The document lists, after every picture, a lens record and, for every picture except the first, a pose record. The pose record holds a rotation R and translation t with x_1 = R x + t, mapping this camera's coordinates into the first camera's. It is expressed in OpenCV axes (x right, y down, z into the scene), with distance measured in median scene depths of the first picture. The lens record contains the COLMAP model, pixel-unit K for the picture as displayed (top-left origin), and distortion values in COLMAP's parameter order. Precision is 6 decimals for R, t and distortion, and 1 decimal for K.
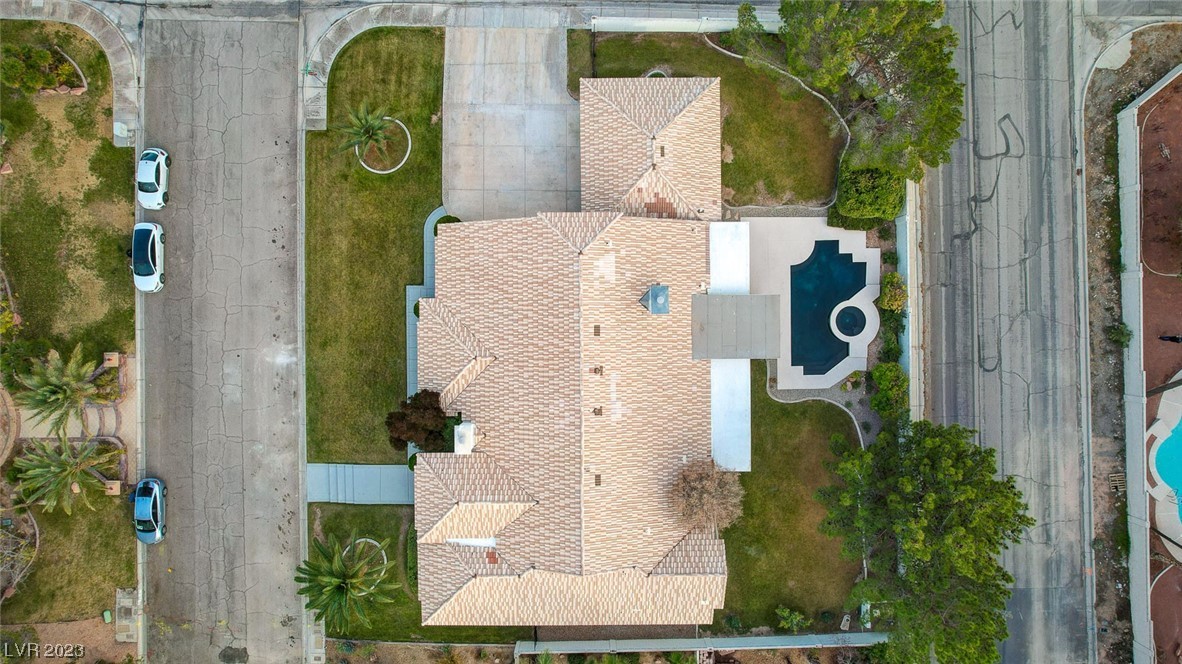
lens RADIAL K [[754.3, 0, 588.9], [0, 754.3, 325.2], [0, 0, 1]] dist [-0.077508, 0.064599]
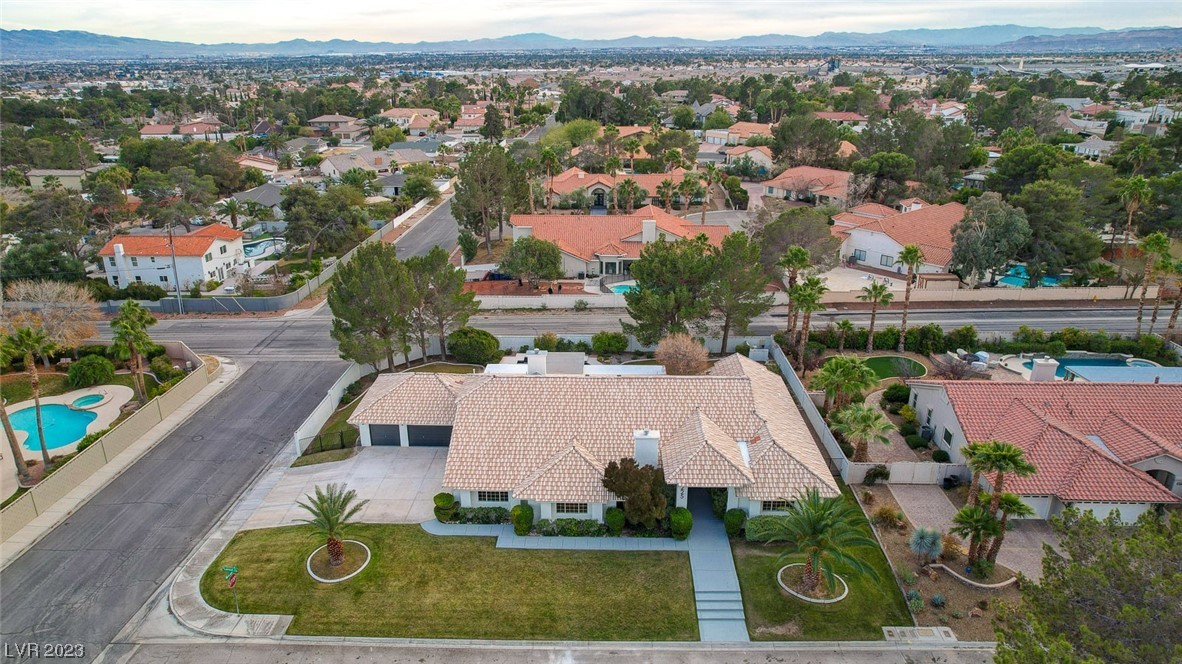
lens RADIAL K [[753.4, 0, 587.0], [0, 753.4, 331.1], [0, 0, 1]] dist [-0.078205, 0.074048]
pose [[0.032787, -0.349731, 0.936276, -1.046689], [0.999462, 0.010917, -0.030922, 0.088828], [0.000593, 0.936787, 0.349901, 0.433862]]
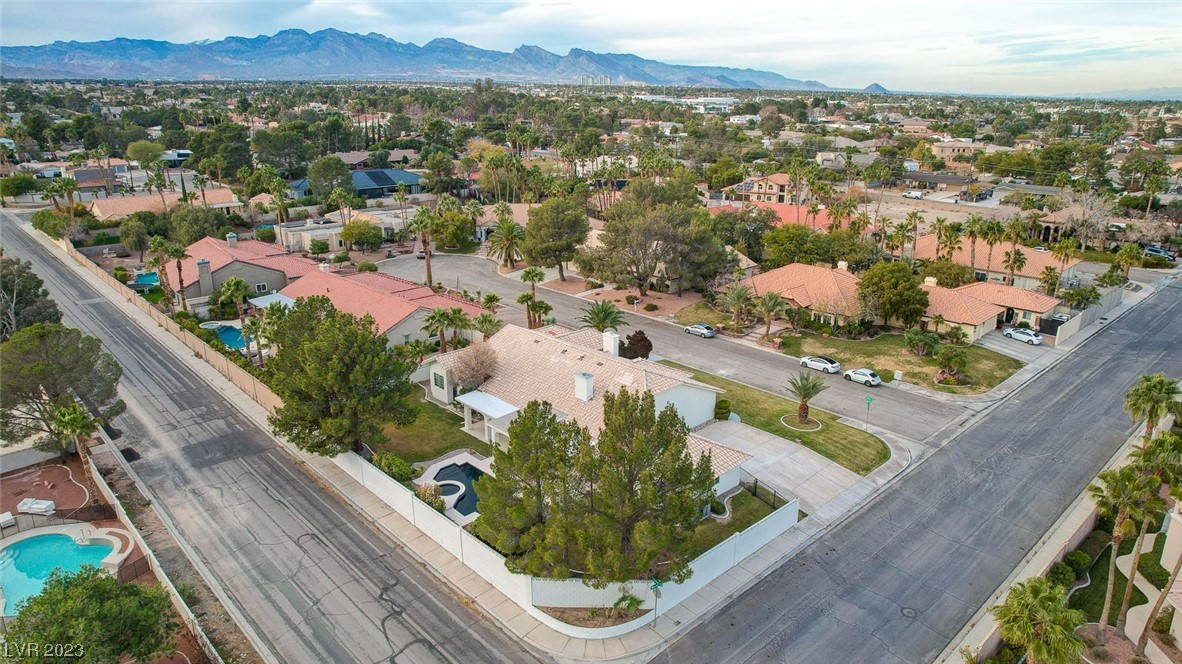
lens RADIAL K [[754.3, 0, 588.9], [0, 754.3, 325.2], [0, 0, 1]] dist [-0.077508, 0.064599]
pose [[-0.724286, 0.203623, -0.658747, 0.922147], [-0.689500, -0.213680, 0.692048, -0.922726], [0.000156, 0.955447, 0.295163, 0.426030]]
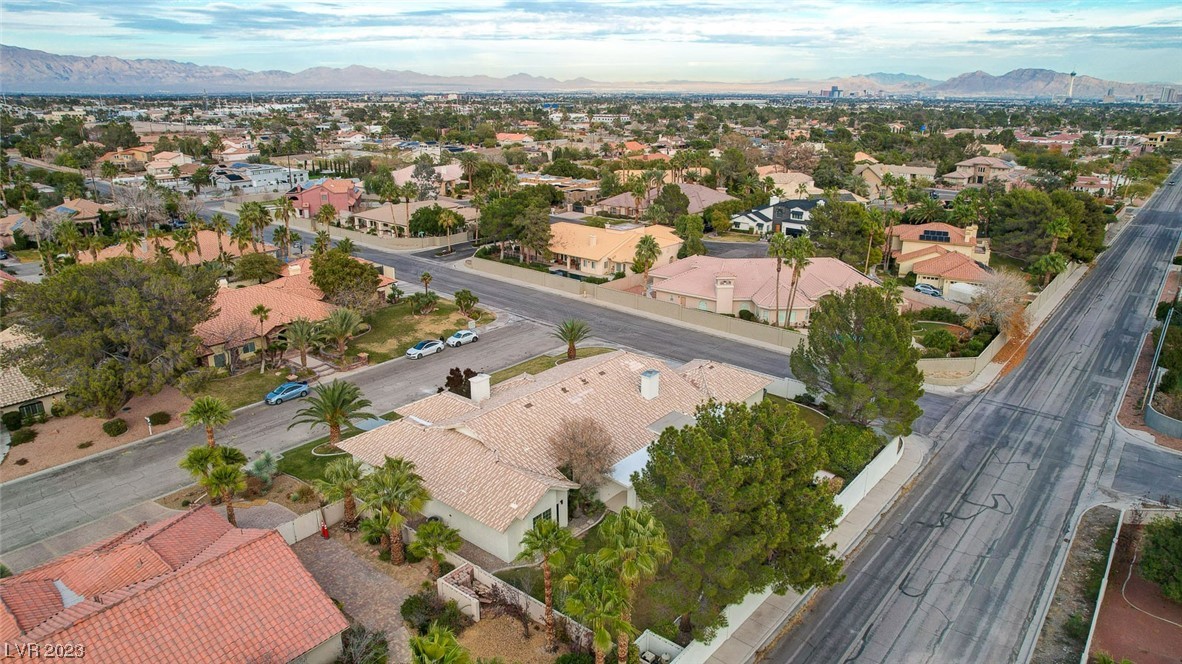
lens RADIAL K [[754.3, 0, 588.9], [0, 754.3, 325.2], [0, 0, 1]] dist [-0.077508, 0.064599]
pose [[0.762501, 0.200747, -0.615056, 0.768873], [-0.646985, 0.234089, -0.725681, 0.937363], [-0.001700, 0.951264, 0.308373, 0.427731]]
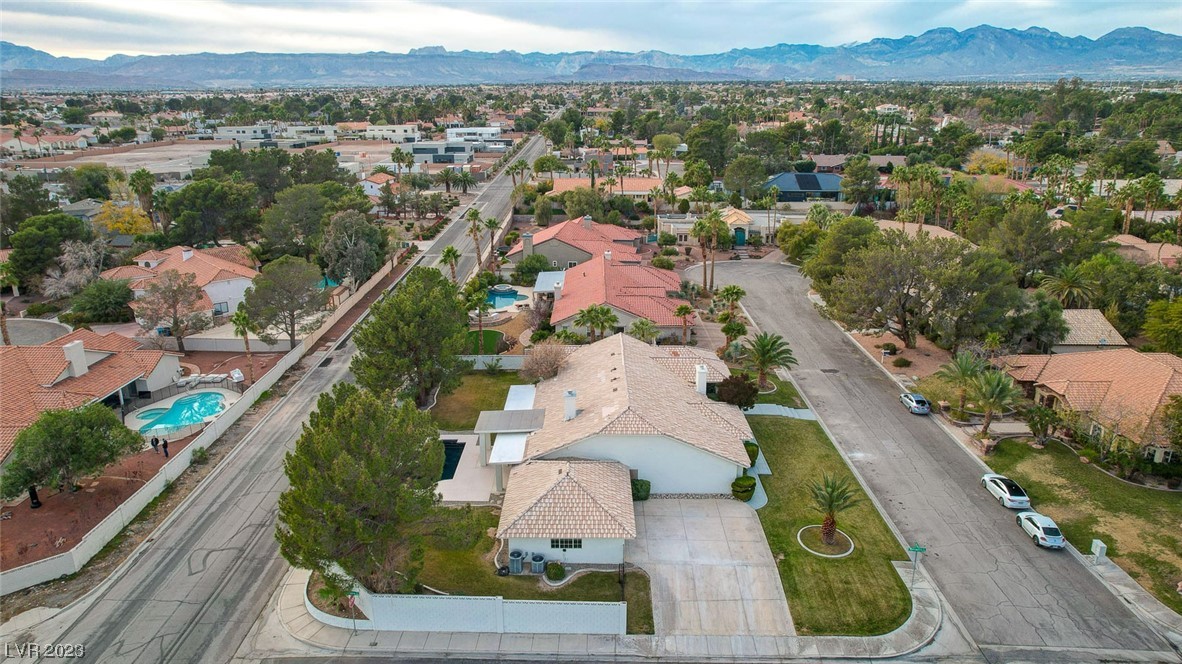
lens RADIAL K [[756.5, 0, 587.6], [0, 756.5, 316.2], [0, 0, 1]] dist [-0.058715, 0.073927]
pose [[-0.999884, -0.002224, 0.015087, 0.037527], [0.015105, -0.280362, 0.959775, -1.182195], [0.002095, 0.959892, 0.280363, 0.426740]]
